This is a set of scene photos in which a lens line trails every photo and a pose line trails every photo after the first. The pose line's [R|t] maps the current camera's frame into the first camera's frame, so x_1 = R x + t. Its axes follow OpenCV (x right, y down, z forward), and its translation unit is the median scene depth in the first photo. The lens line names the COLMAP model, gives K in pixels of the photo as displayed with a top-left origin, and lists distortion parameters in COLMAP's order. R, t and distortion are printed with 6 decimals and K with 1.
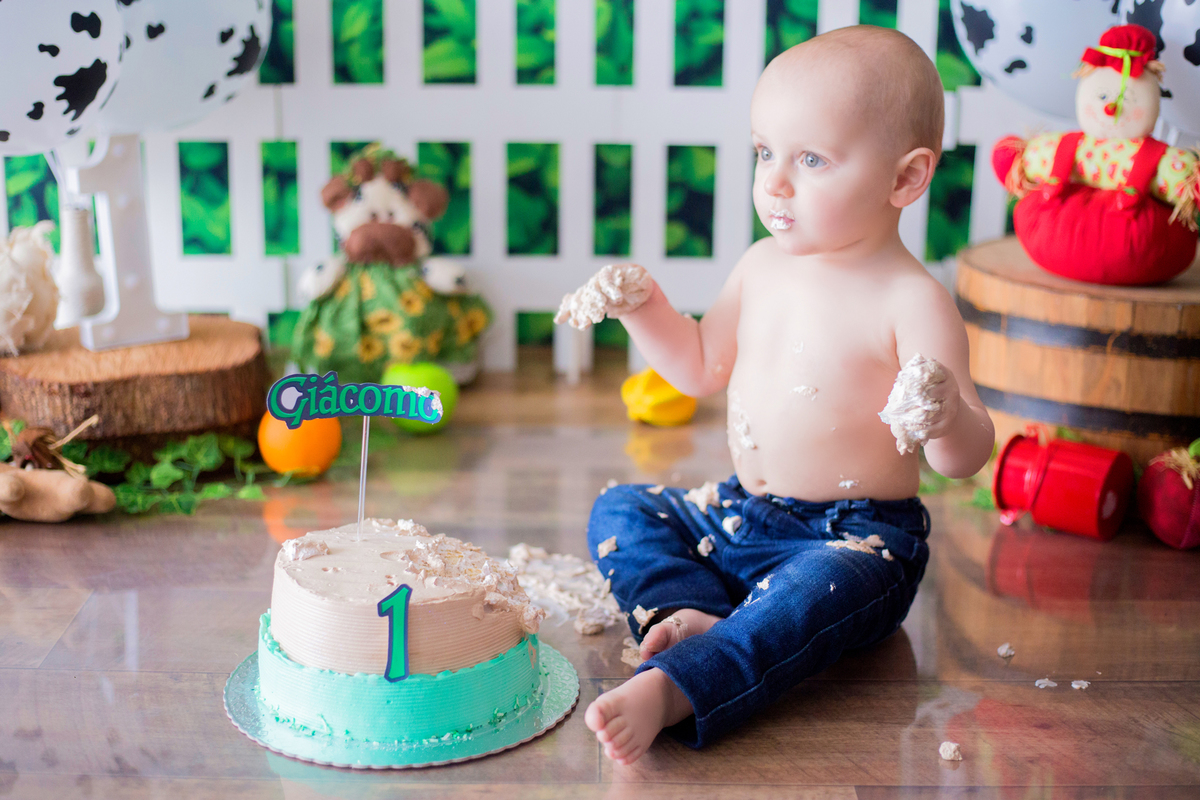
lens RADIAL K [[1853.1, 0, 587.3], [0, 1853.1, 353.6], [0, 0, 1]] dist [-0.120005, 0.000000]
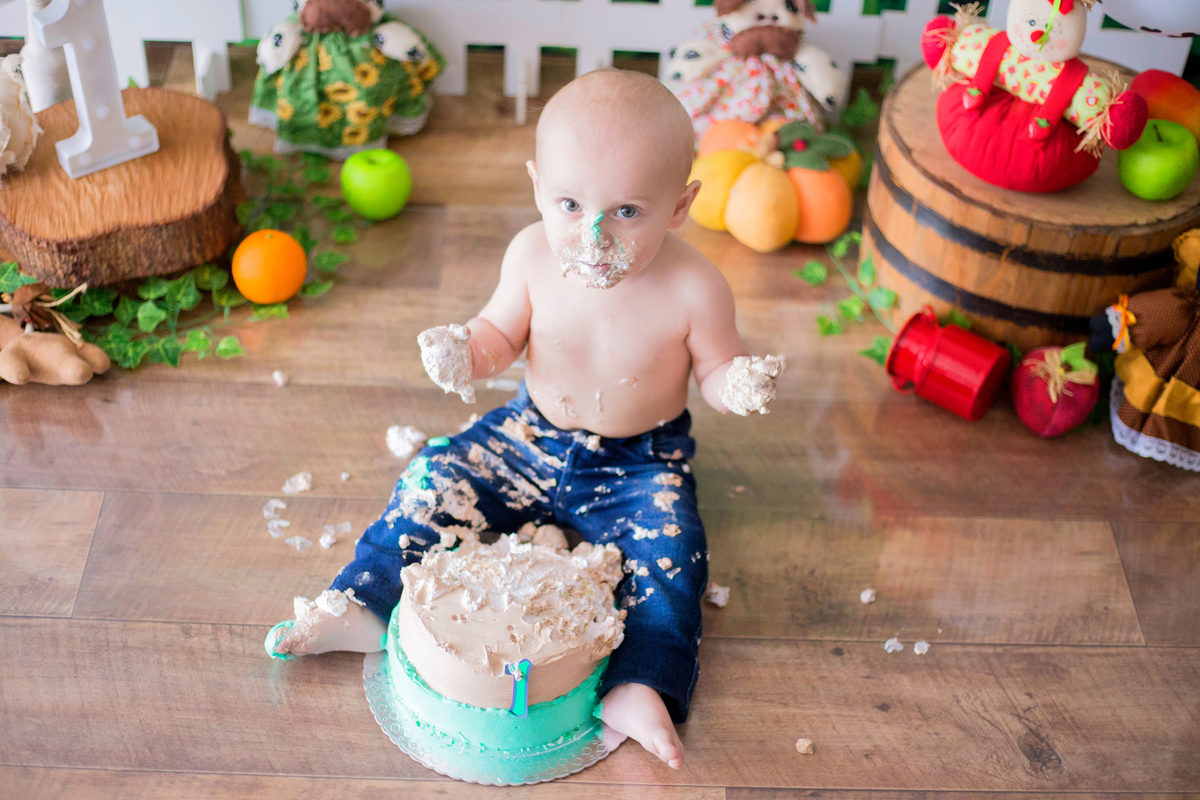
lens RADIAL K [[1853.1, 0, 587.3], [0, 1853.1, 398.7], [0, 0, 1]] dist [-0.120005, 0.000000]
pose [[0.999376, 0.019310, 0.029570, 0.003026], [-0.030860, 0.884628, 0.465275, -0.418346], [-0.017174, -0.465897, 0.884672, -0.013450]]
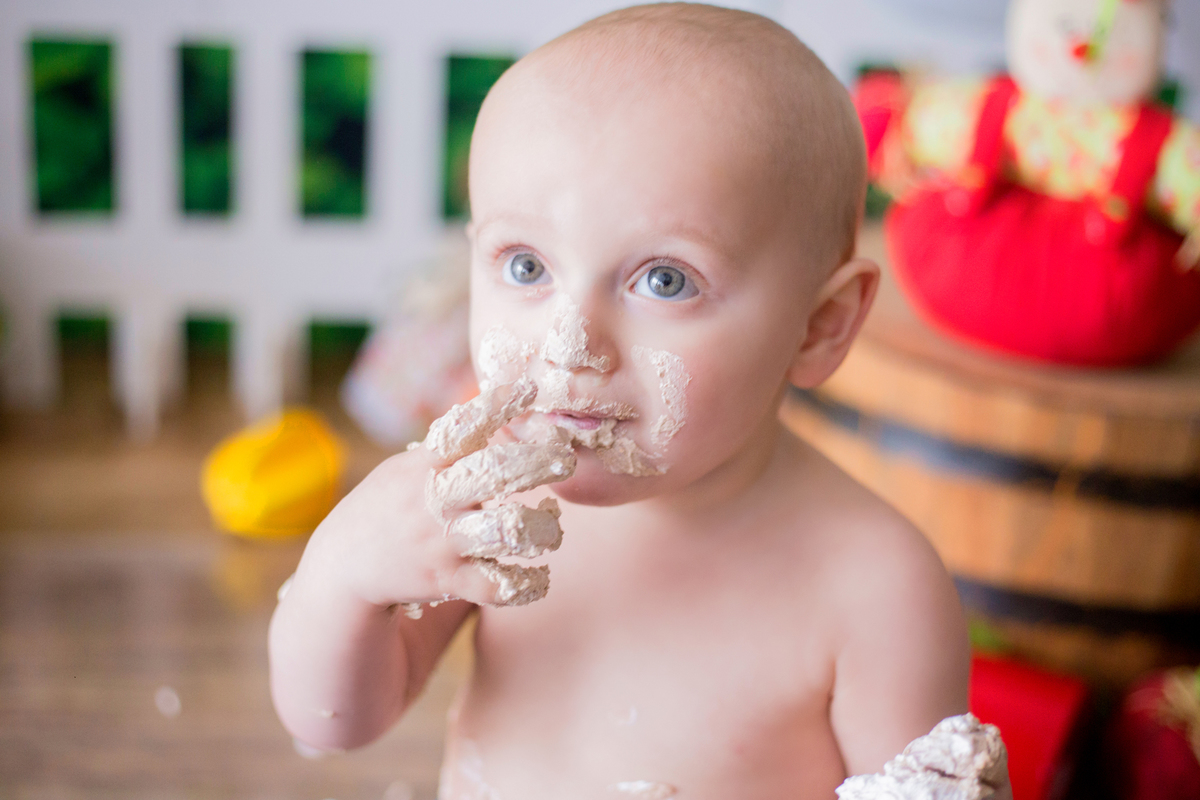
lens RADIAL K [[1853.1, 0, 600.9], [0, 1853.1, 402.6], [0, 0, 1]] dist [-0.120005, 0.000000]
pose [[0.986907, -0.015085, 0.160583, 0.055439], [-0.009180, 0.988749, 0.149299, -0.107308], [-0.161028, -0.148819, 0.975665, 0.467408]]
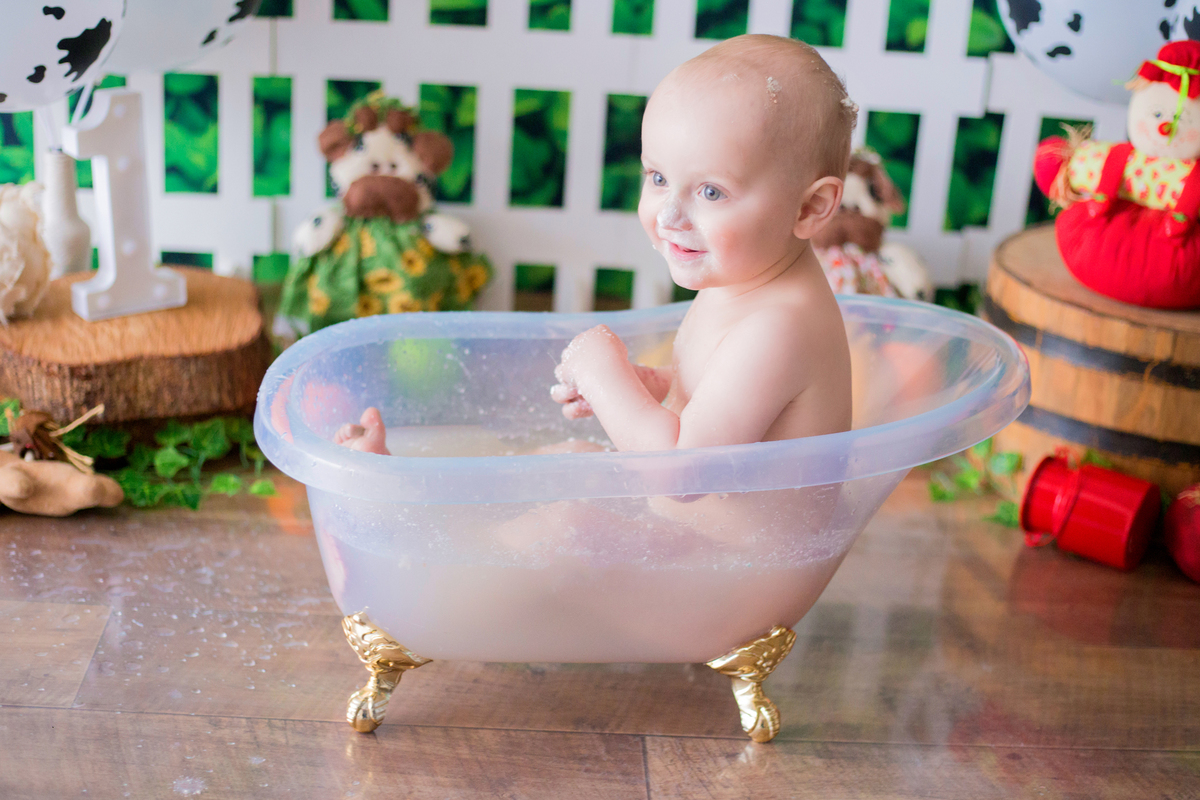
lens RADIAL K [[1986.8, 0, 590.7], [0, 1986.8, 377.3], [0, 0, 1]] dist [-0.115030, 0.000000]
pose [[0.997868, 0.036538, 0.054082, -0.067125], [-0.042709, 0.992125, 0.117746, -0.109709], [-0.049354, -0.119805, 0.991570, -0.030107]]
